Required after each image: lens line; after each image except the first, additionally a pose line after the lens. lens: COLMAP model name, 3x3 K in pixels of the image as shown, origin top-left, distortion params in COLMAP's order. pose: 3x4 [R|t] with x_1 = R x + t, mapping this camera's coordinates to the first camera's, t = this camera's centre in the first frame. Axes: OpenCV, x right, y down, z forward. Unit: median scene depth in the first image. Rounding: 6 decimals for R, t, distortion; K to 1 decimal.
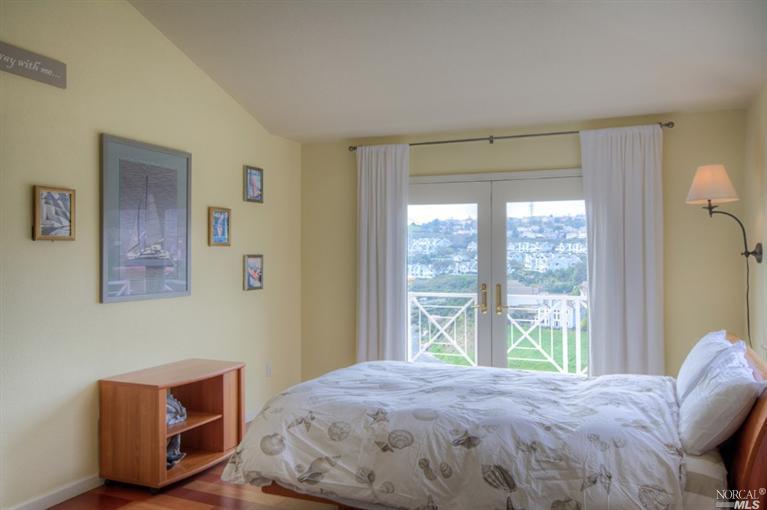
lens RADIAL K [[630.6, 0, 390.4], [0, 630.6, 250.1], [0, 0, 1]] dist [0.000038, 0.005964]
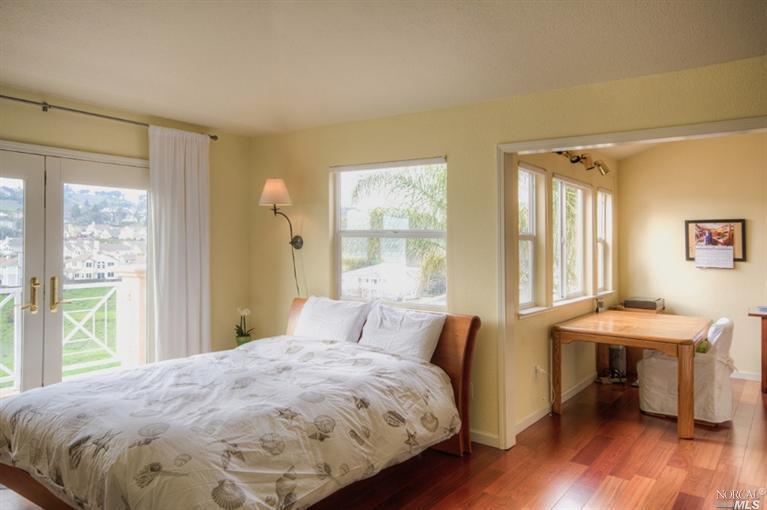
lens RADIAL K [[529.1, 0, 355.9], [0, 529.1, 257.8], [0, 0, 1]] dist [0.013775, 0.007812]
pose [[0.249157, -0.025873, 0.968117, -0.582311], [-0.019469, 0.999307, 0.031717, -0.001314], [-0.968267, -0.026751, 0.248480, 0.534360]]
